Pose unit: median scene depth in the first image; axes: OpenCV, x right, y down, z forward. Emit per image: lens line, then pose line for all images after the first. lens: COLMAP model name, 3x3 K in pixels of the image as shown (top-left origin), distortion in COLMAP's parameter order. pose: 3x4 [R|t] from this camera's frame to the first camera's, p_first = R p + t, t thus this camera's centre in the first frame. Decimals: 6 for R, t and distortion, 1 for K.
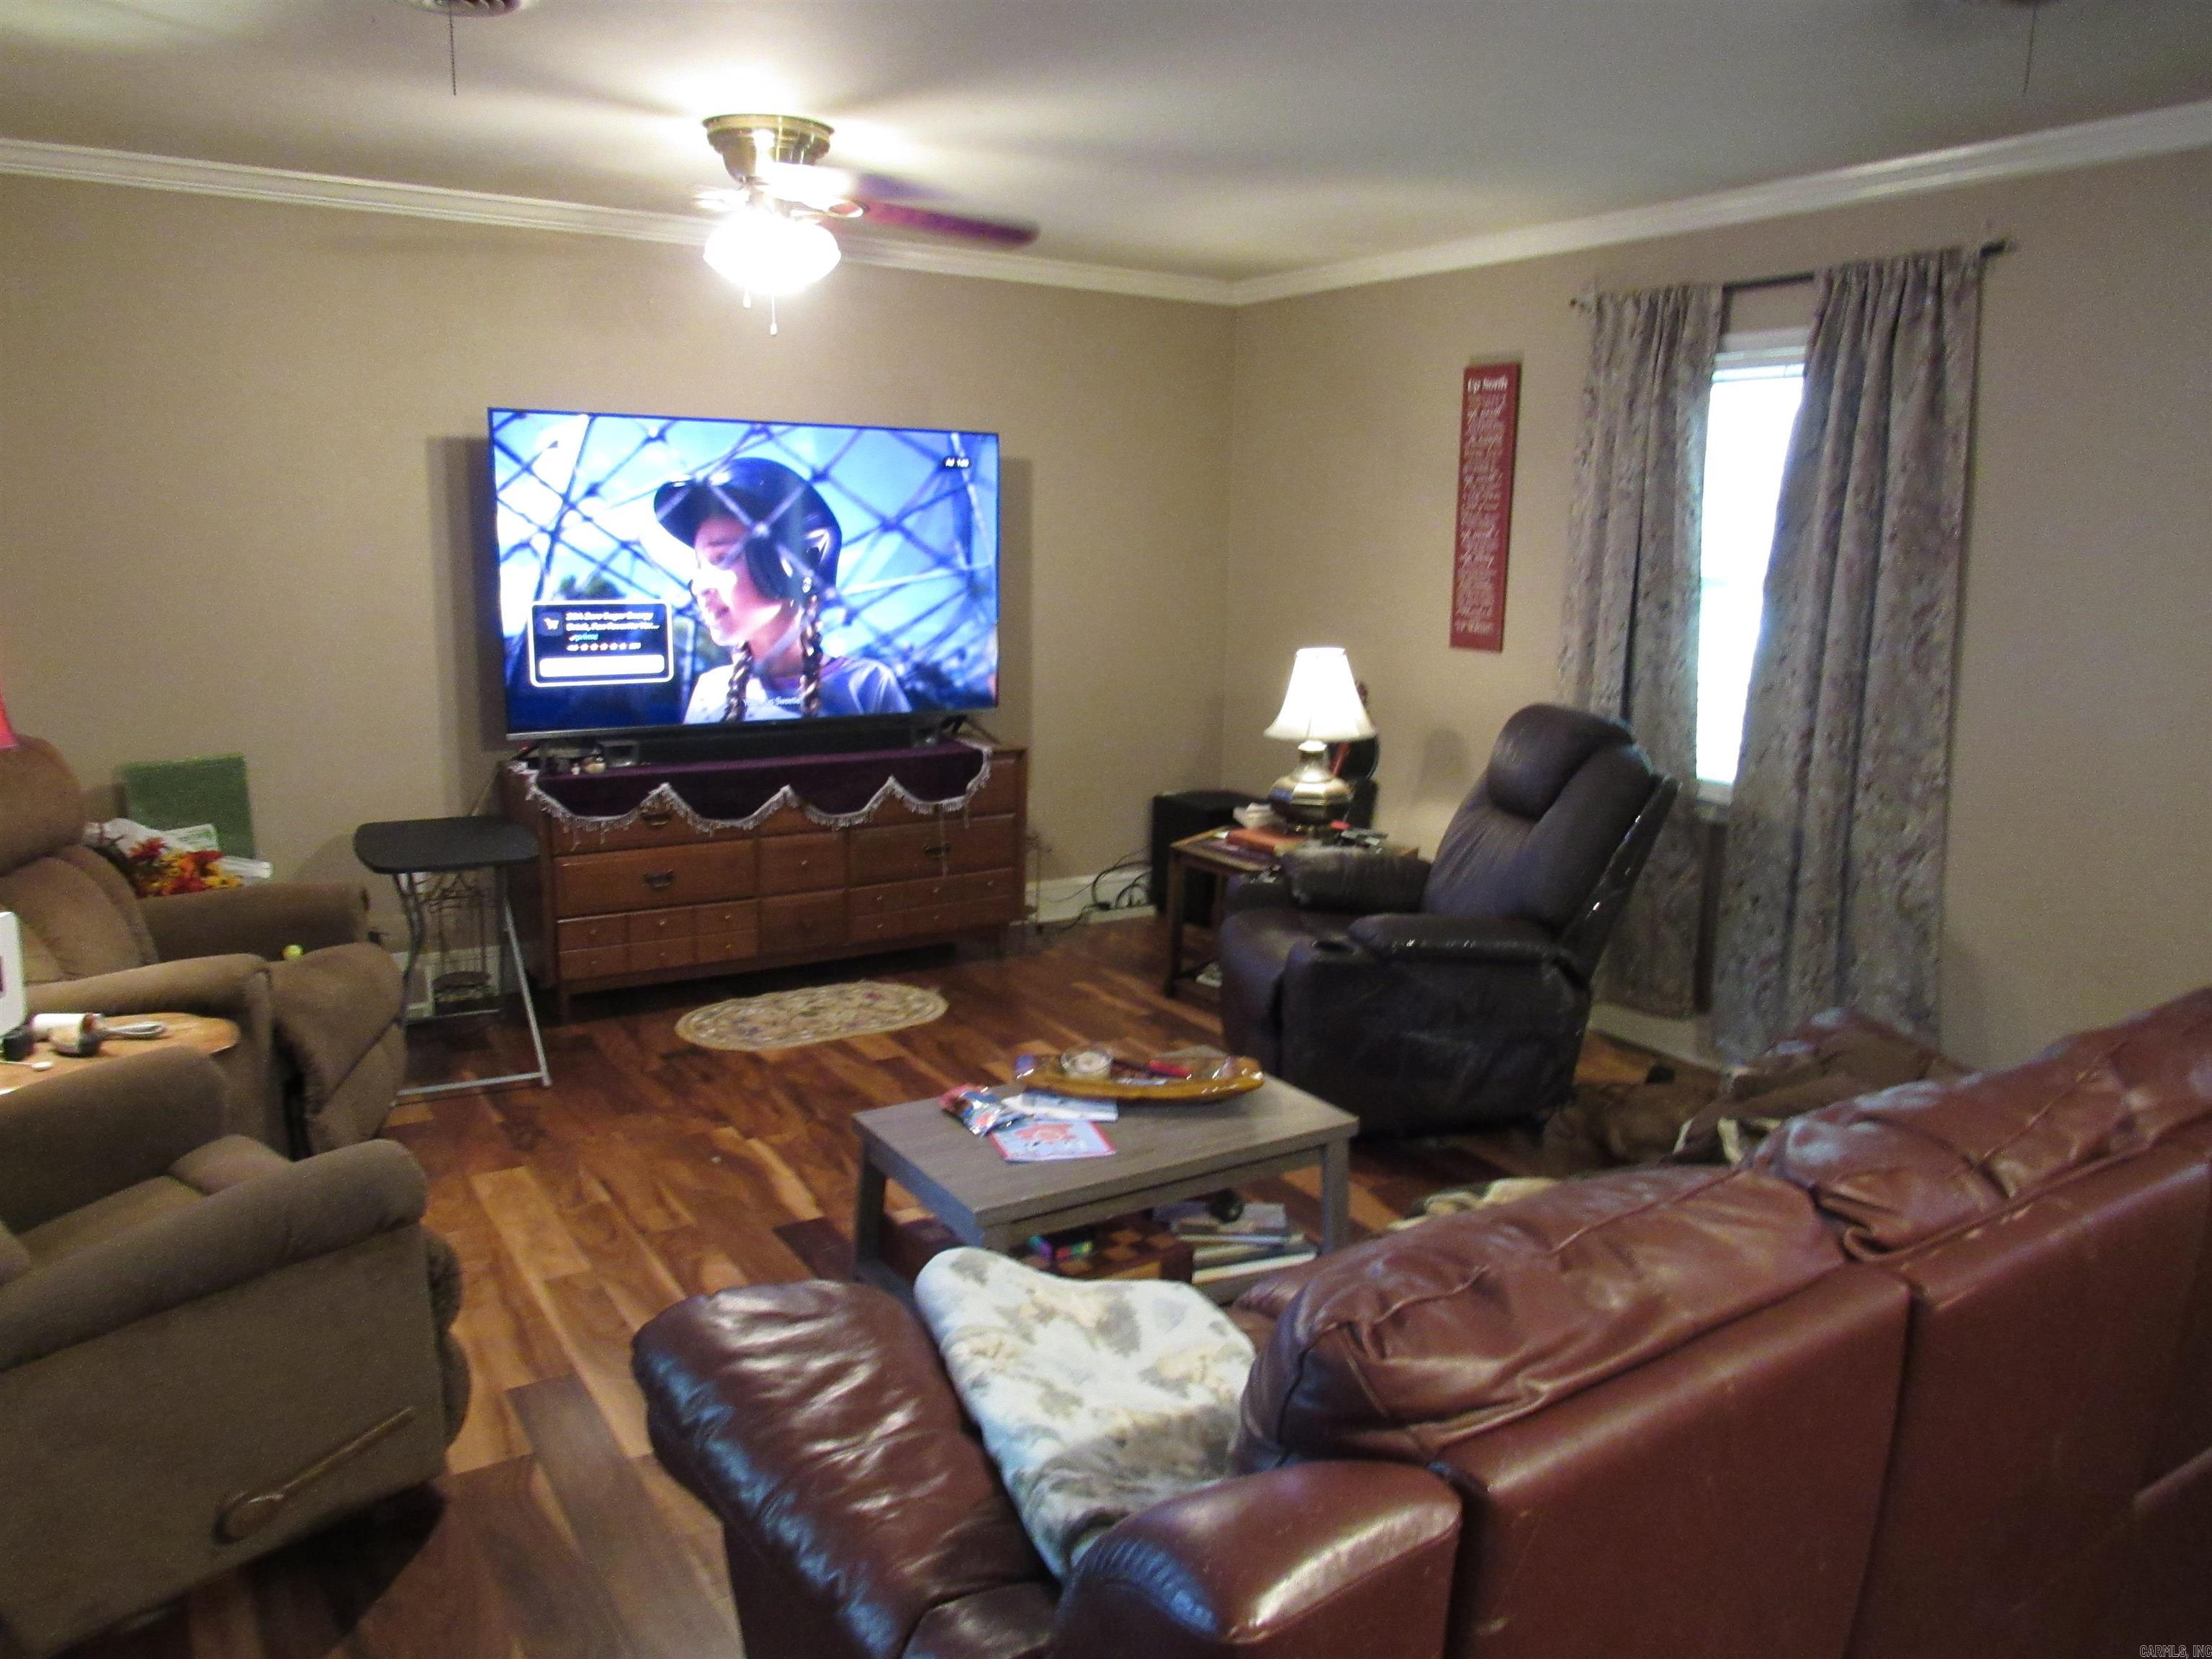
lens RADIAL K [[1570.5, 0, 1093.9], [0, 1570.5, 828.2], [0, 0, 1]] dist [-0.021411, -0.007548]
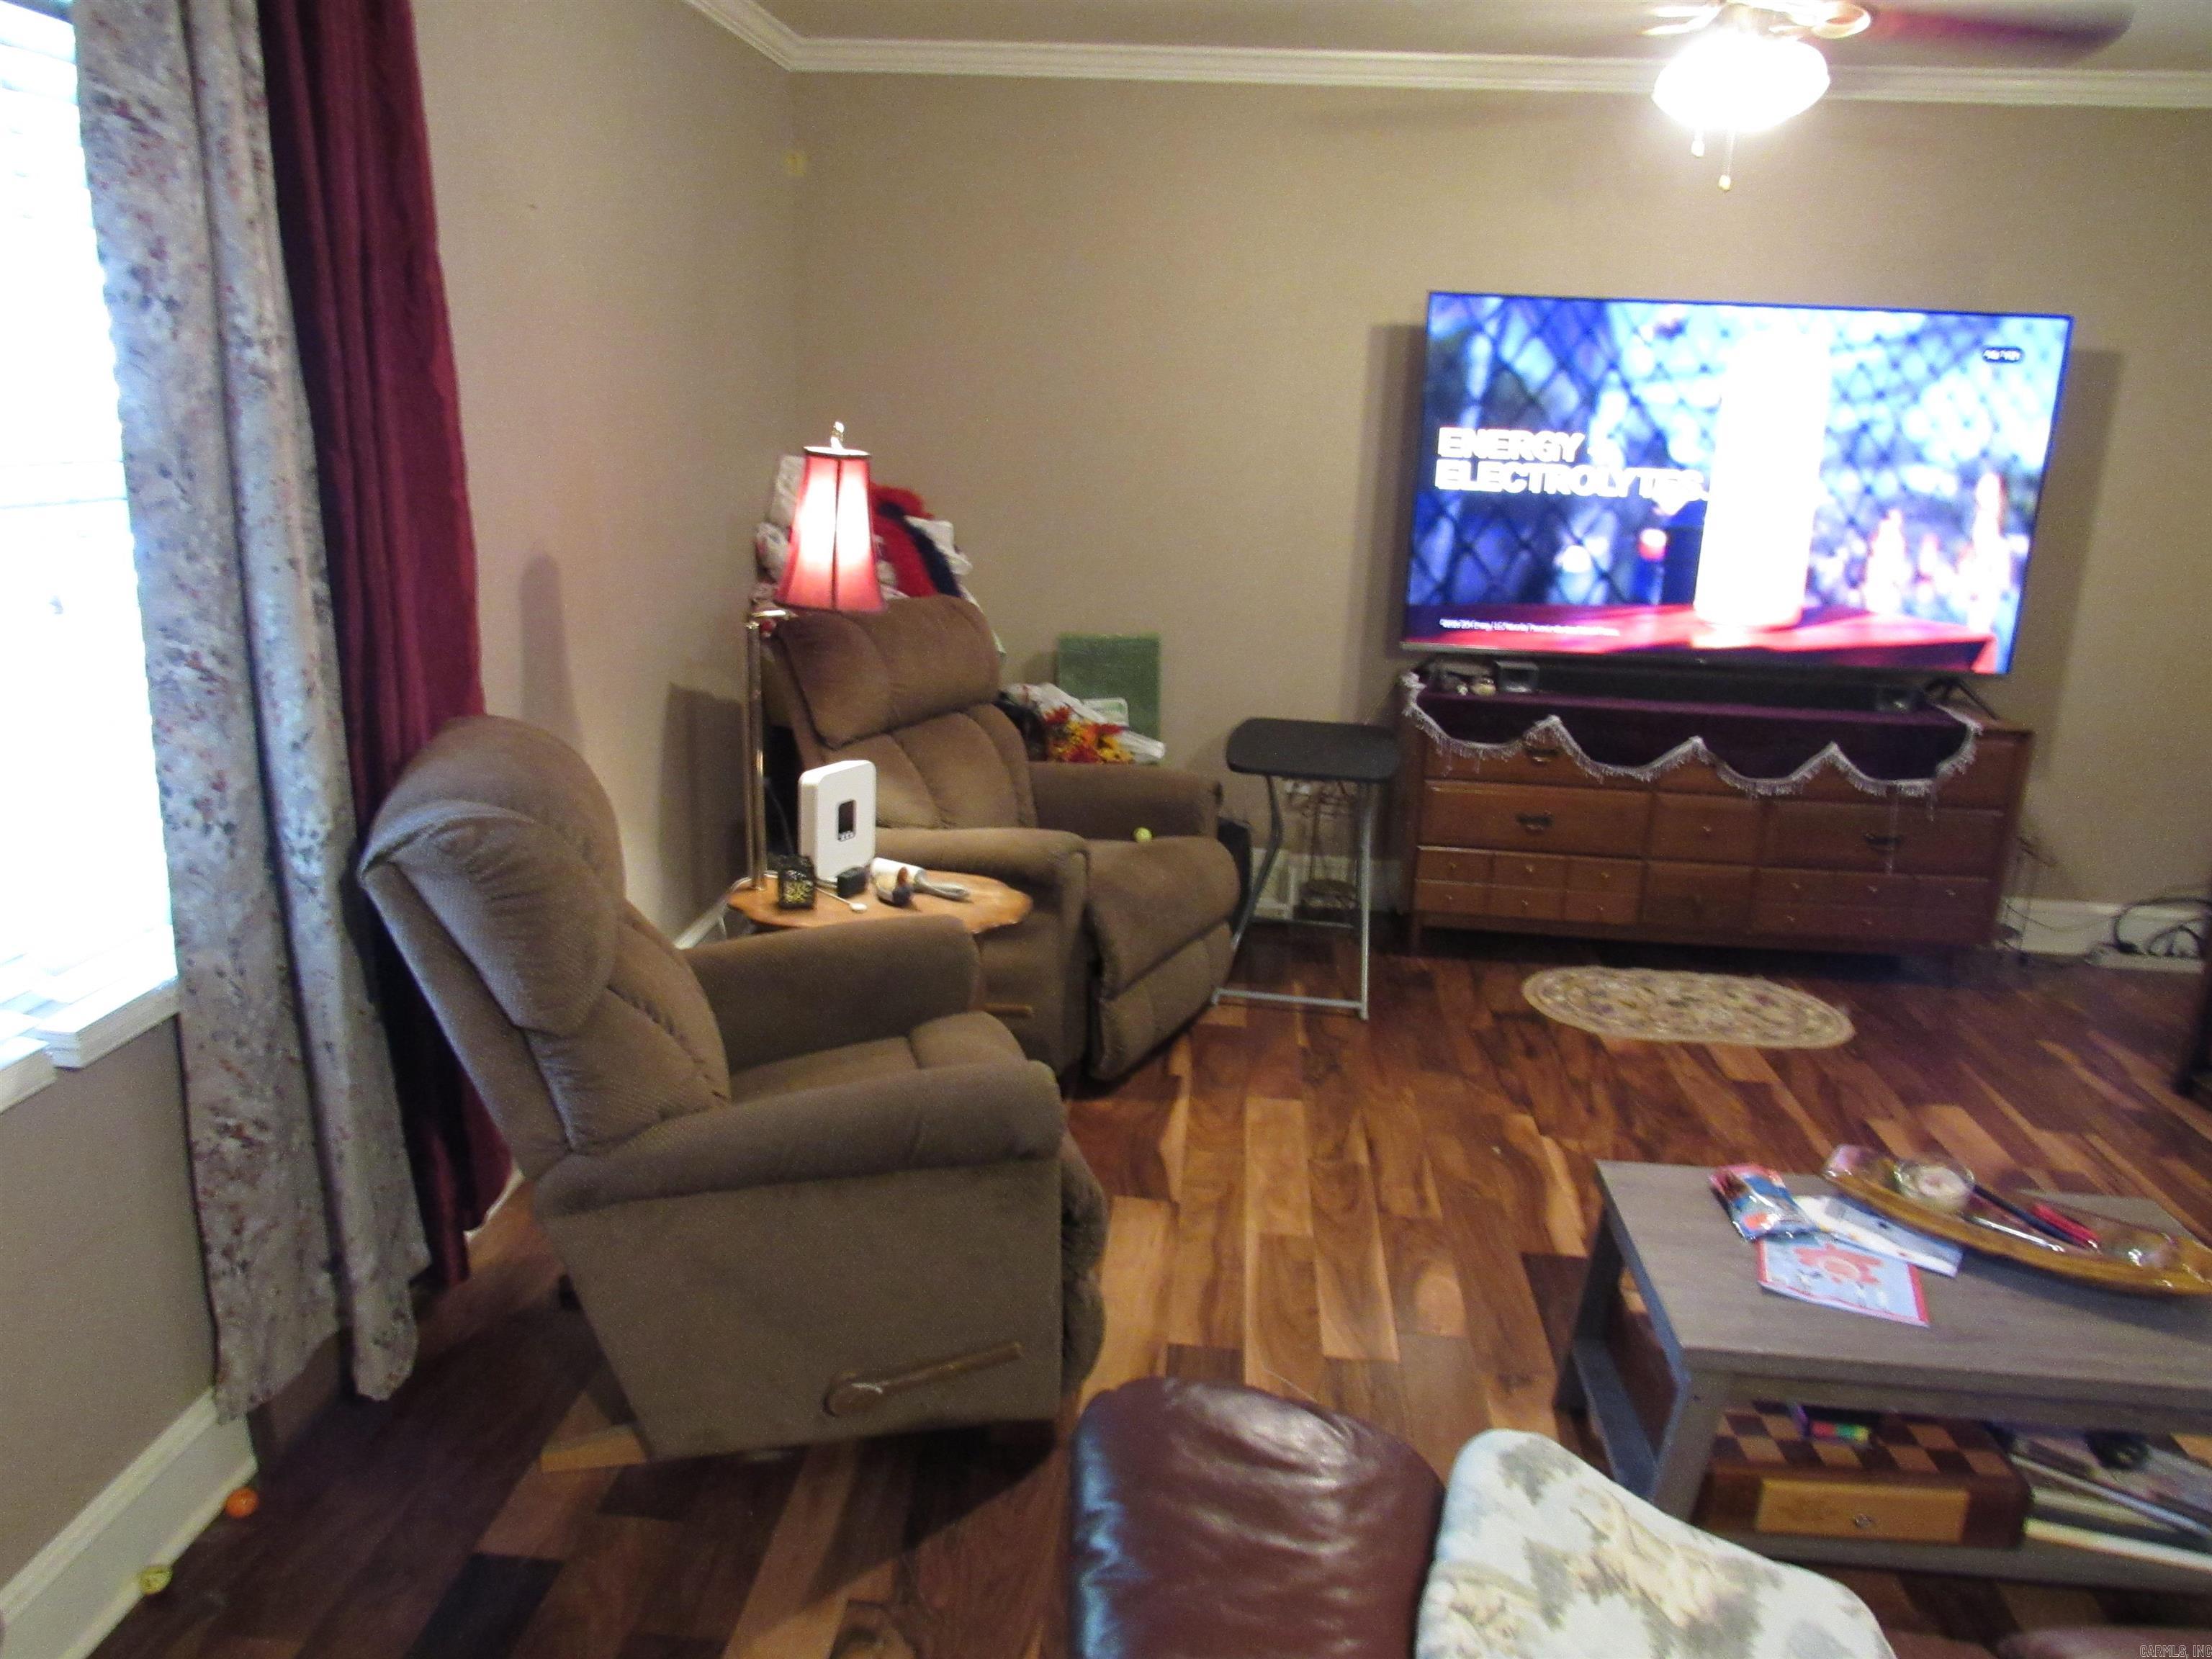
lens RADIAL K [[1570.5, 0, 1124.1], [0, 1570.5, 827.5], [0, 0, 1]] dist [-0.021411, -0.007548]
pose [[0.798577, 0.169561, -0.577515, 0.061450], [-0.136592, 0.985519, 0.100476, -0.024200], [0.586189, -0.001354, 0.810173, 0.144065]]
